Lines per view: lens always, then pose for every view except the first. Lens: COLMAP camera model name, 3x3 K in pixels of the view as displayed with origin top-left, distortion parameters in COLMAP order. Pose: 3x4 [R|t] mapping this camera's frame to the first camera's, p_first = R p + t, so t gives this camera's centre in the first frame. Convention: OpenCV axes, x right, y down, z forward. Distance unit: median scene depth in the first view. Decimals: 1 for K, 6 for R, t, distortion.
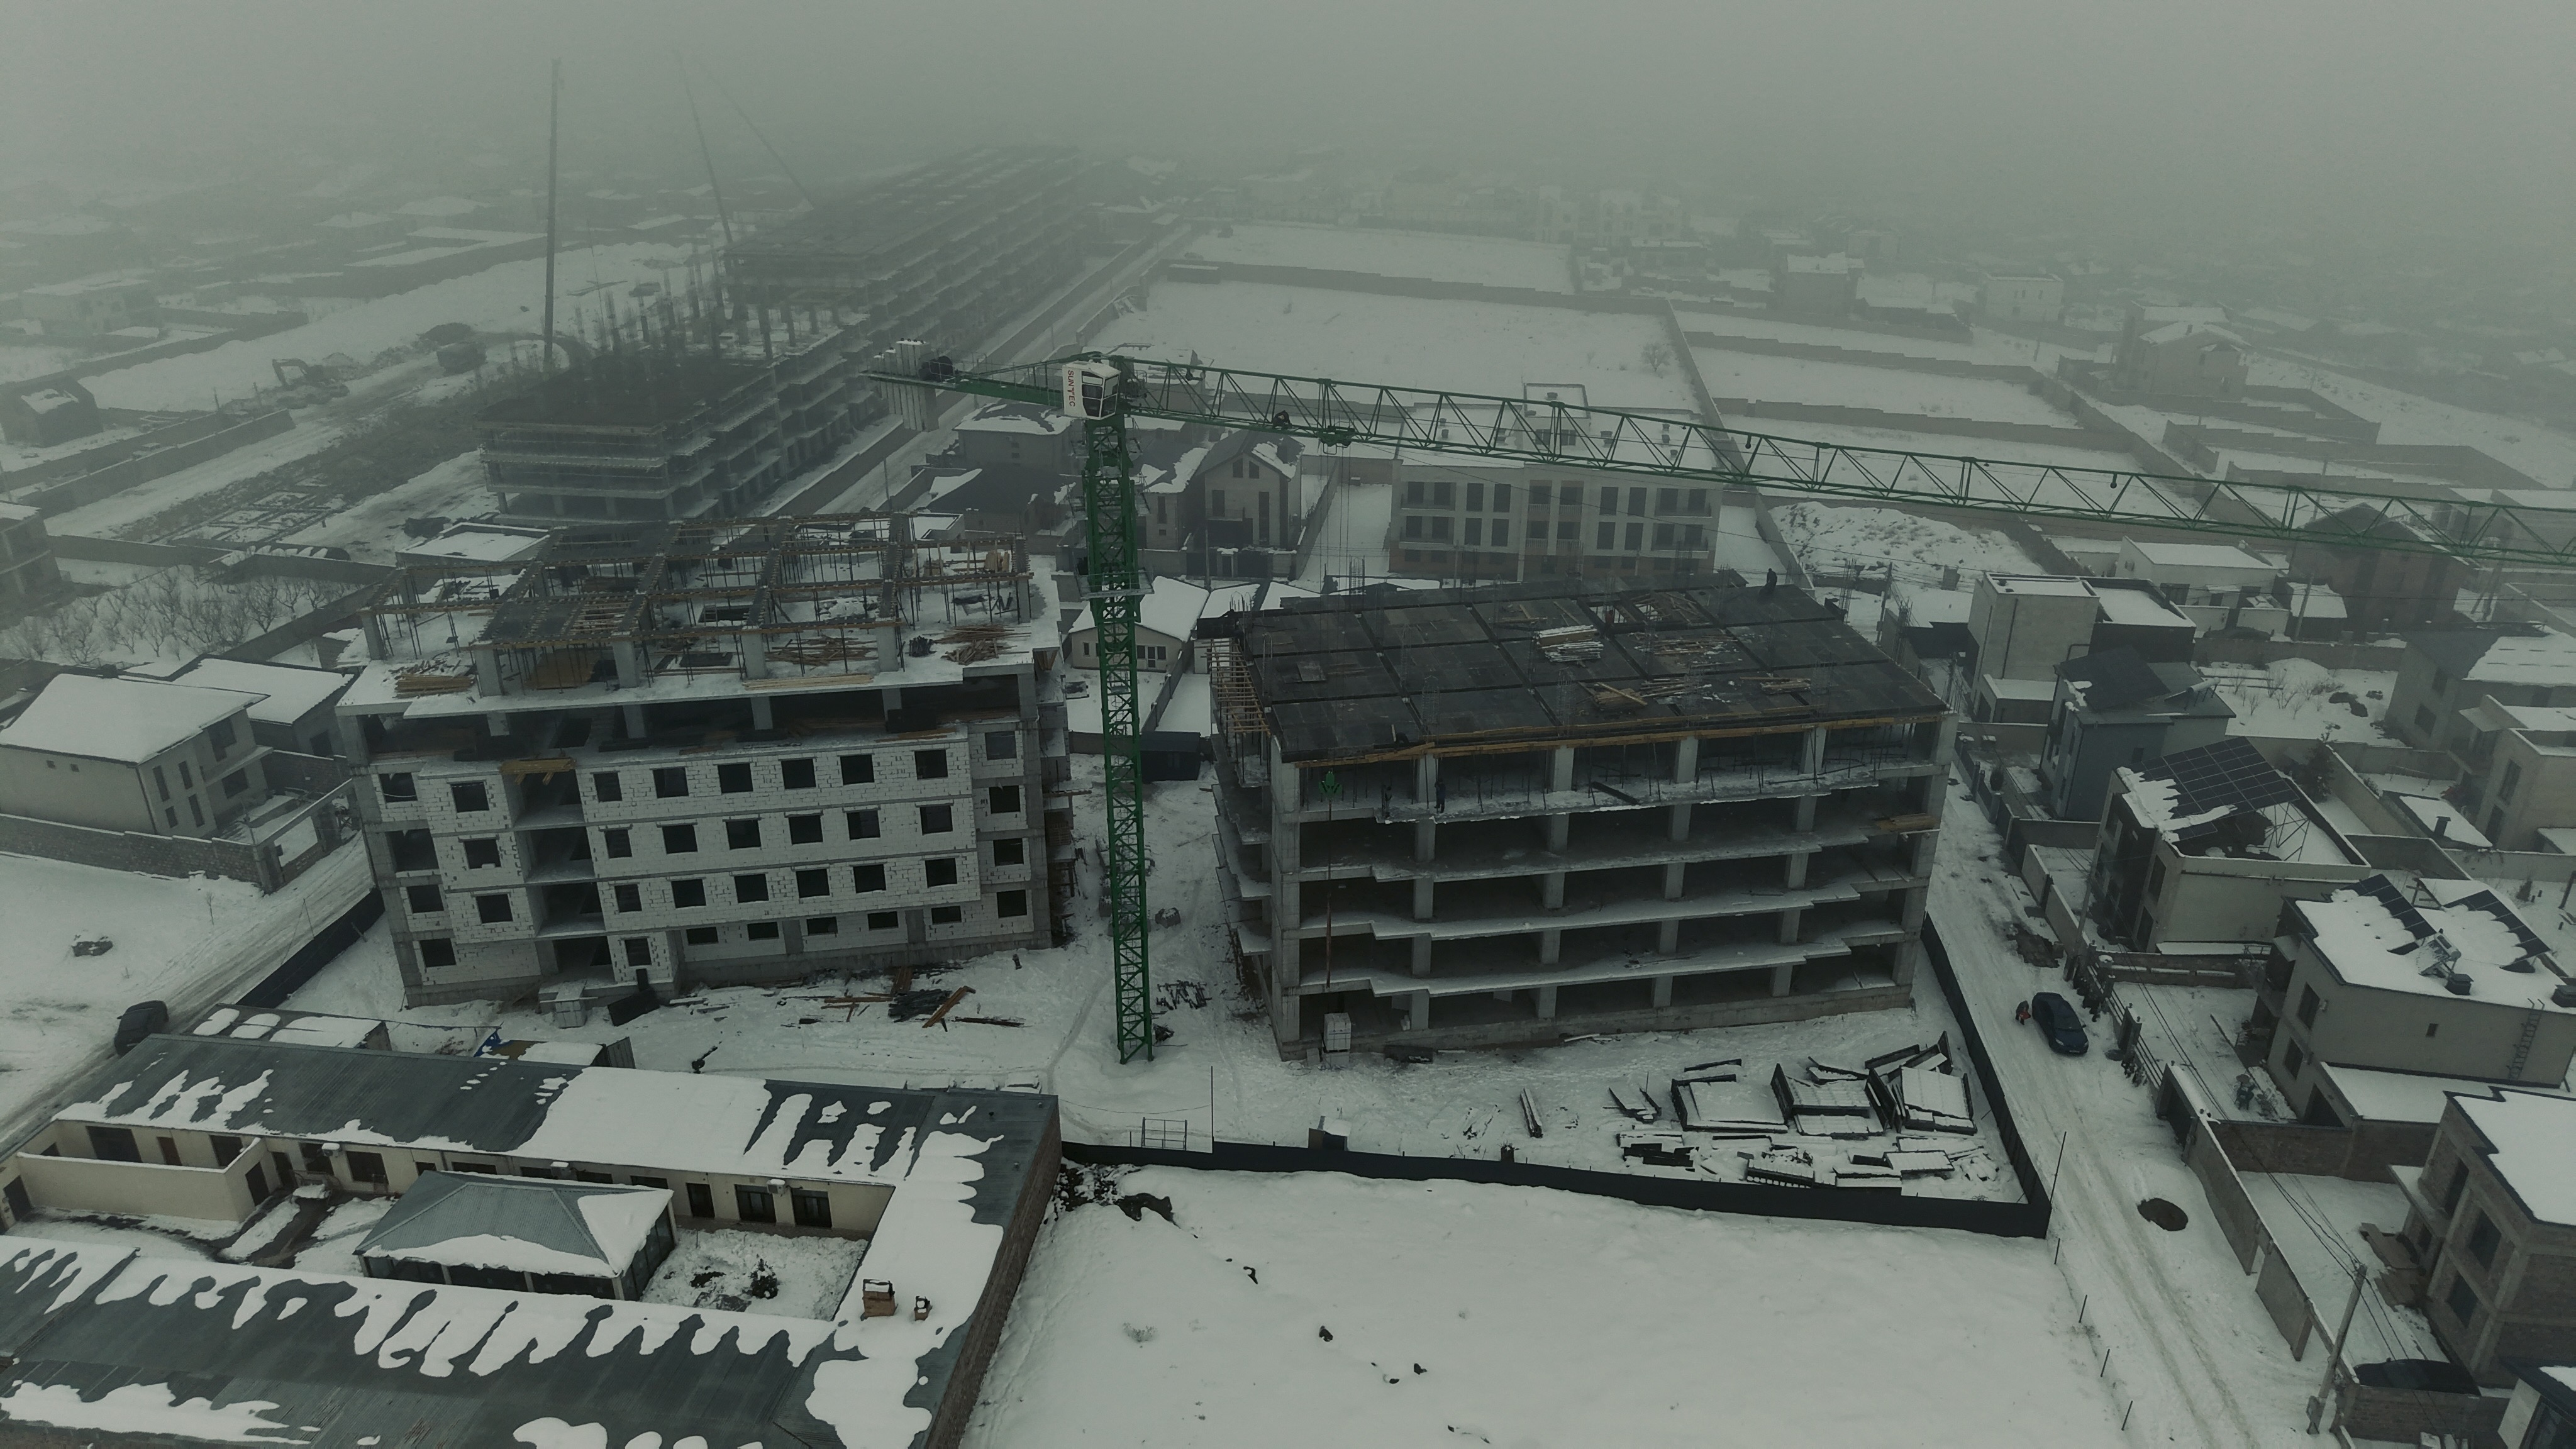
lens RADIAL K [[1710.9, 0, 1247.9], [0, 1710.9, 715.8], [0, 0, 1]] dist [0.032191, -0.001690]
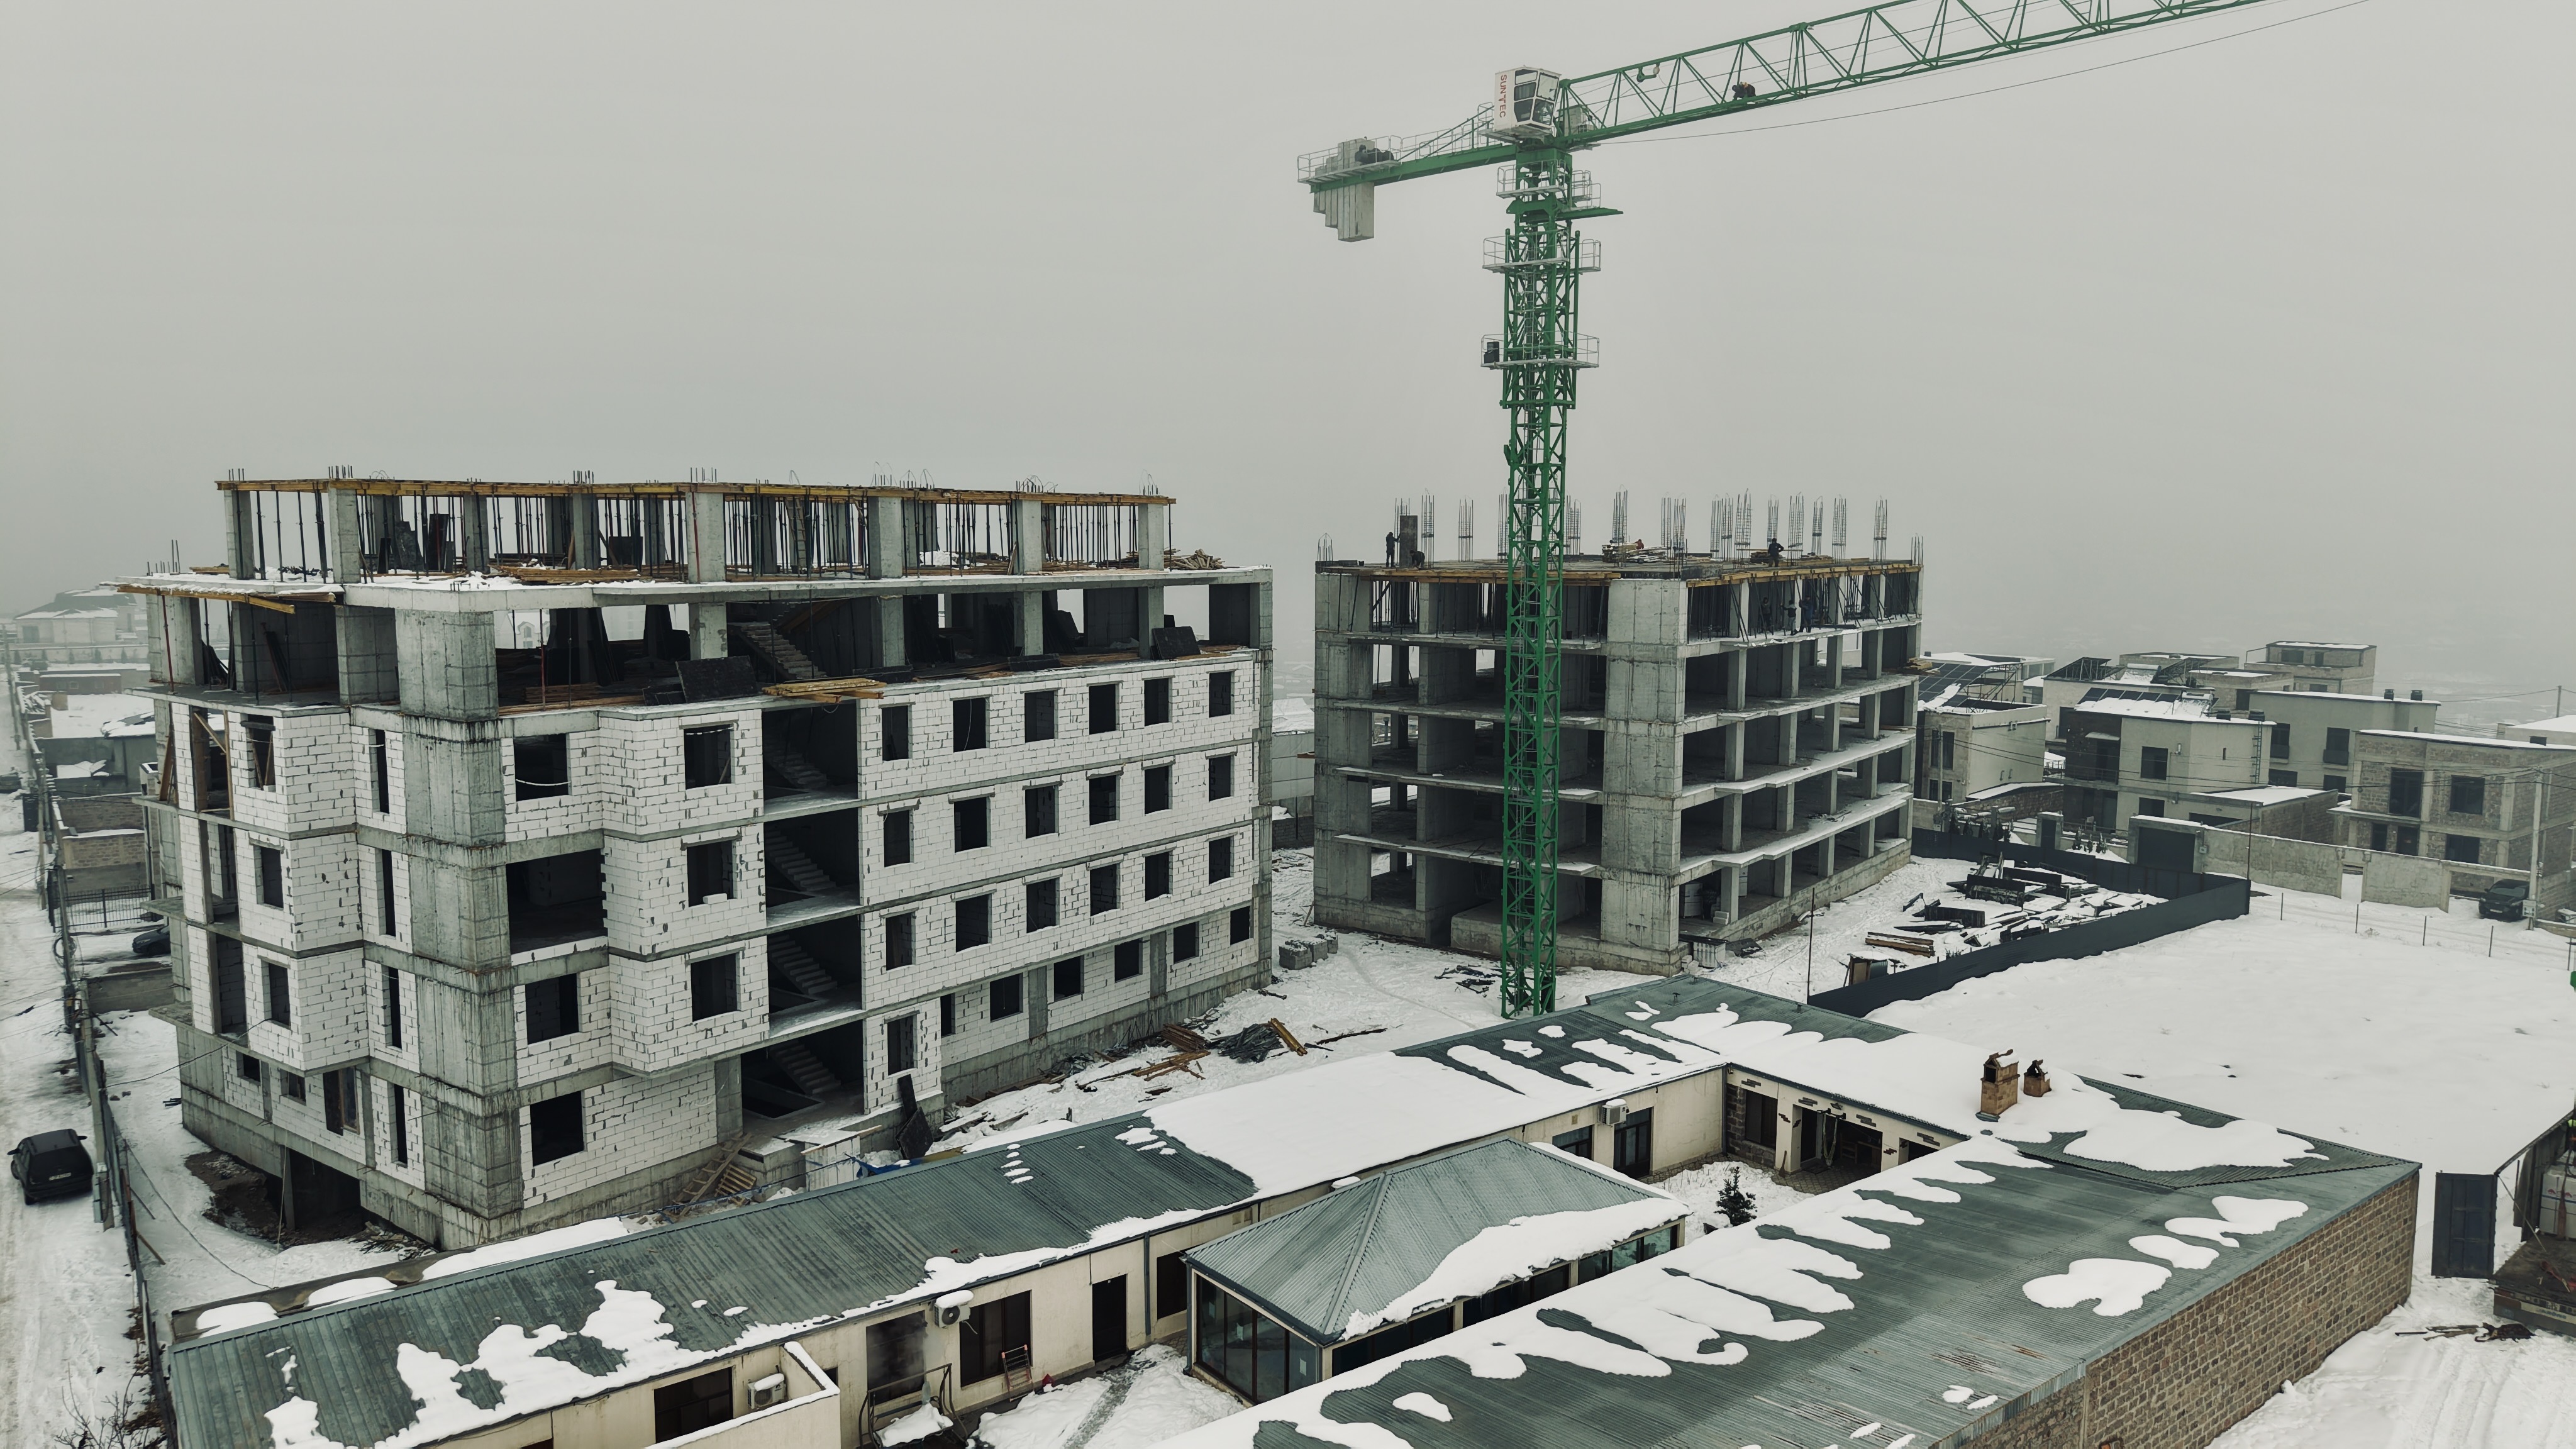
lens RADIAL K [[1710.9, 0, 1247.9], [0, 1710.9, 715.8], [0, 0, 1]] dist [0.032191, -0.001690]
pose [[0.705752, -0.059927, 0.705920, -0.708053], [0.281481, 0.938112, -0.201776, 0.191669], [-0.650140, 0.341107, 0.678943, 0.505238]]
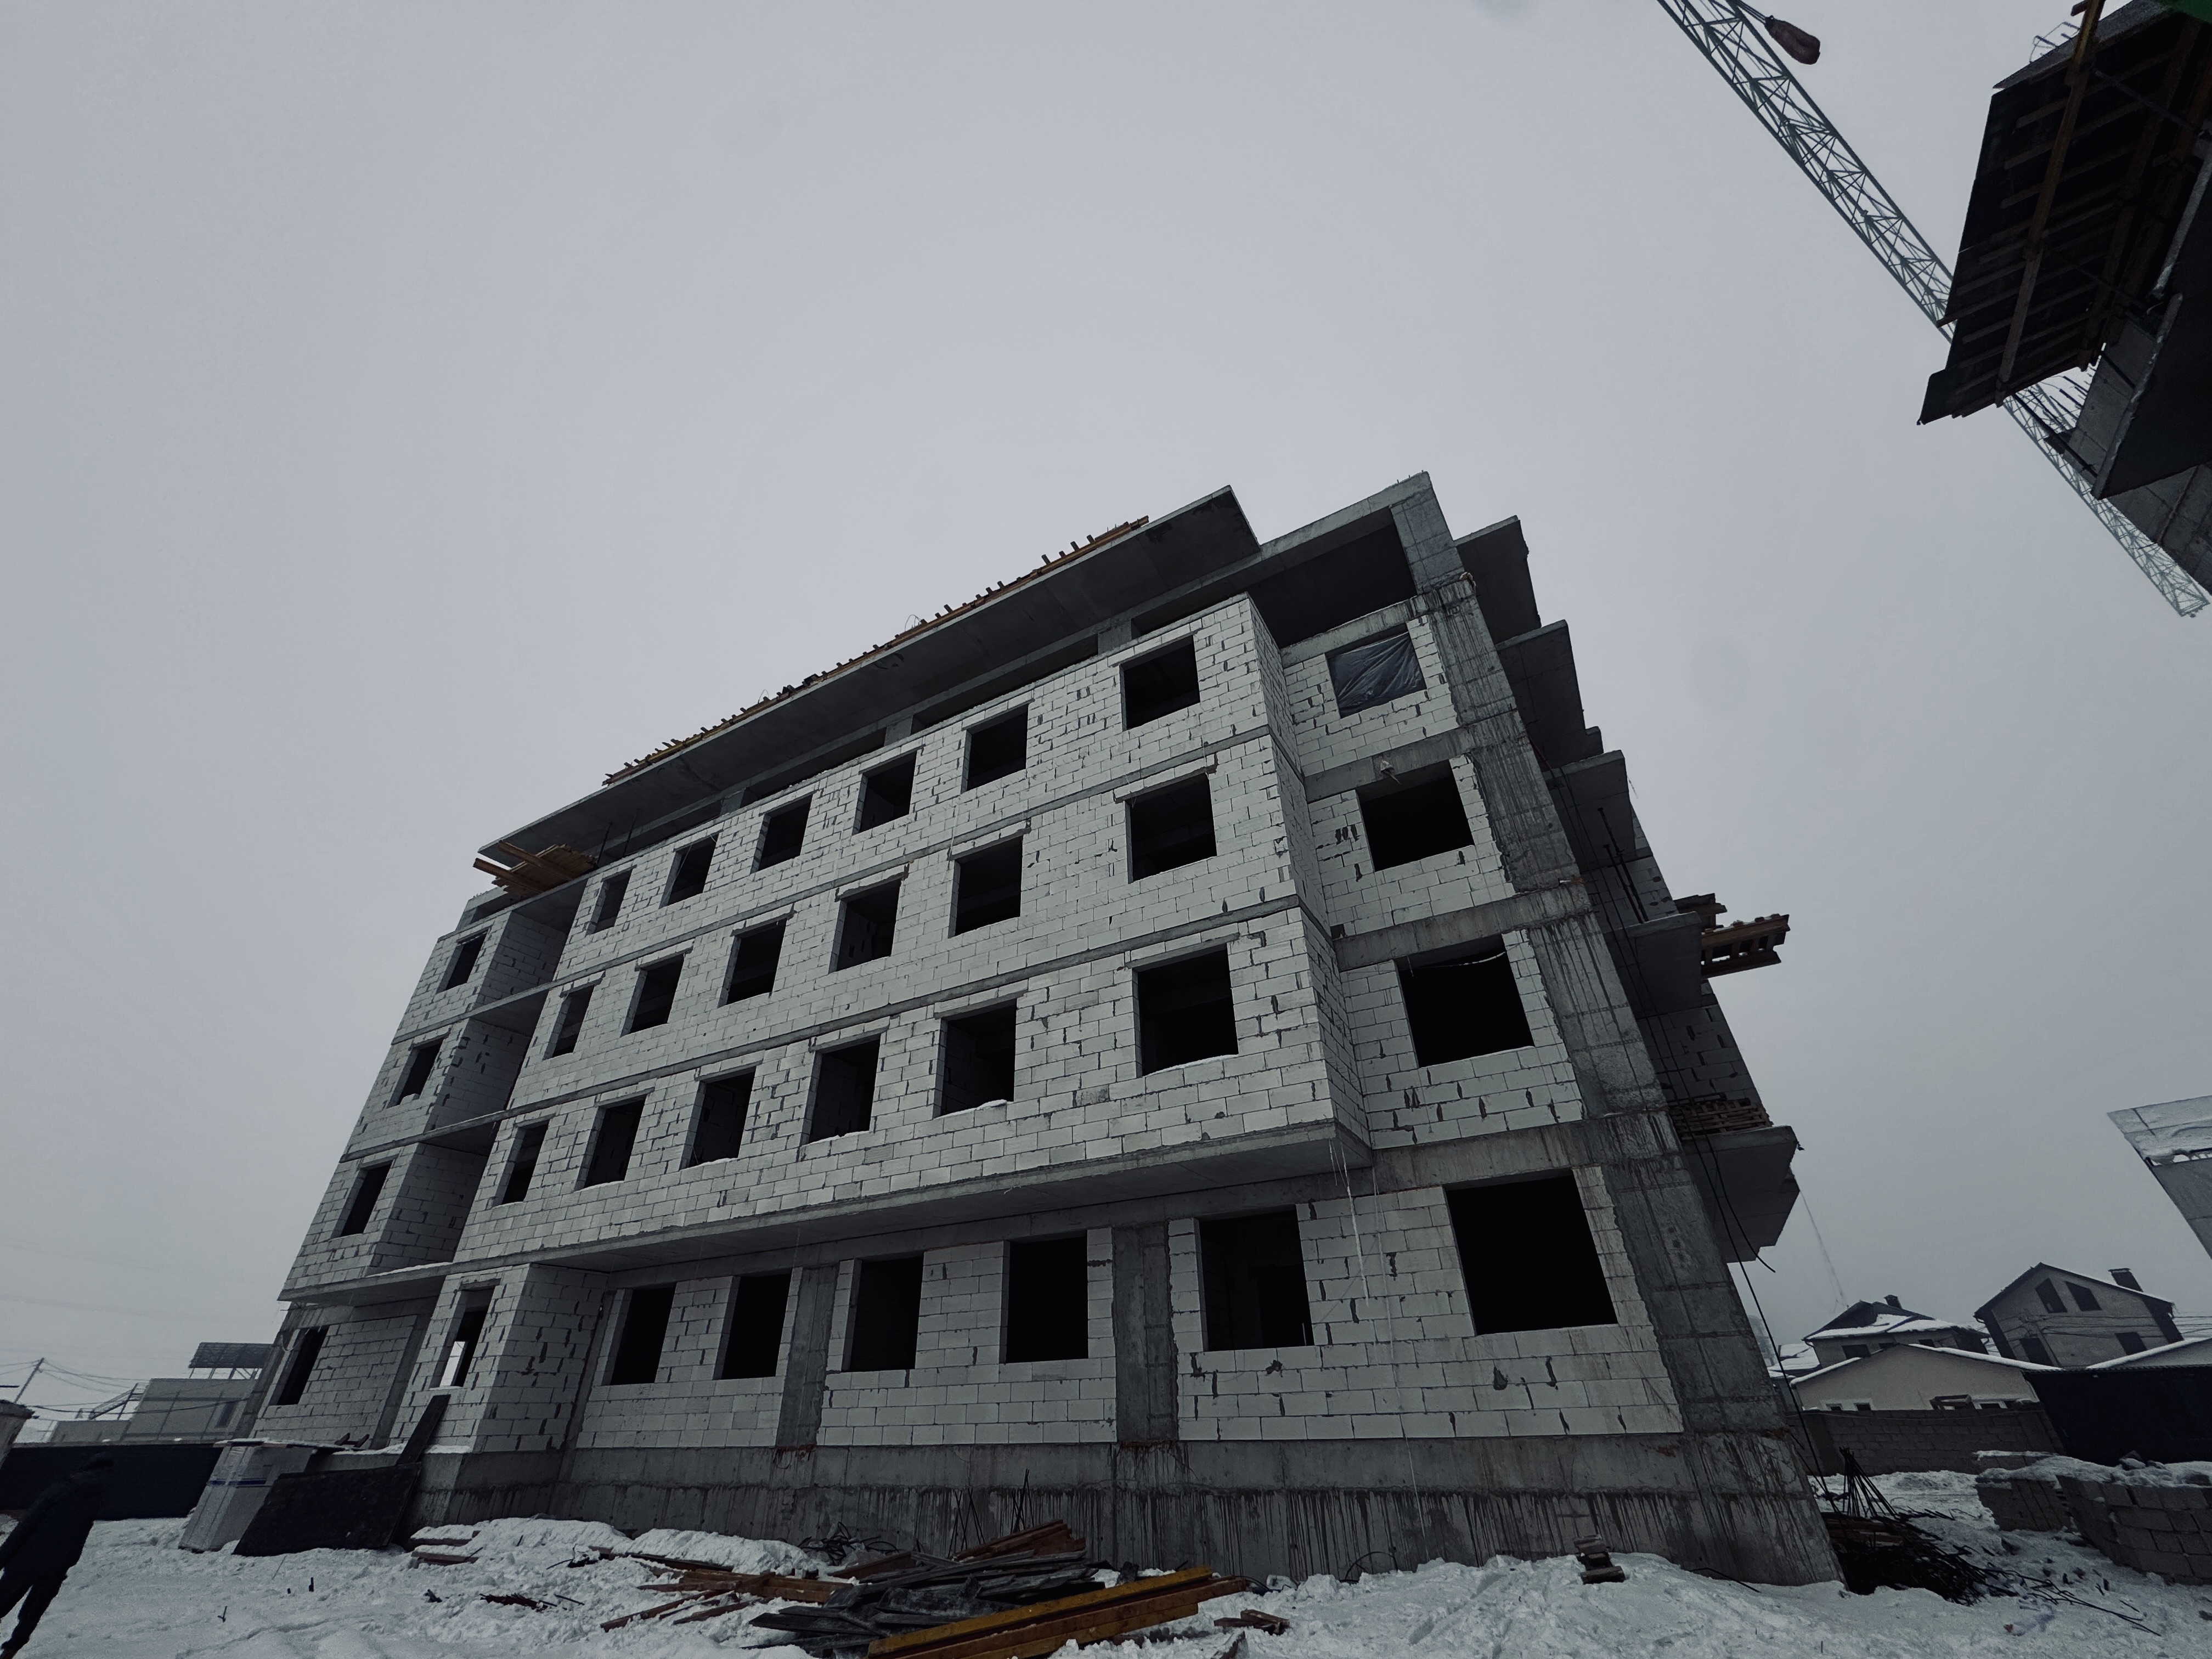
lens RADIAL K [[895.7, 0, 1079.7], [0, 895.7, 792.4], [0, 0, 1]] dist [0.000534, 0.000097]
pose [[0.781976, -0.356966, -0.510969, -0.110800], [-0.252352, 0.568270, -0.783191, 0.198140], [0.569941, 0.741380, 0.354292, 0.955736]]
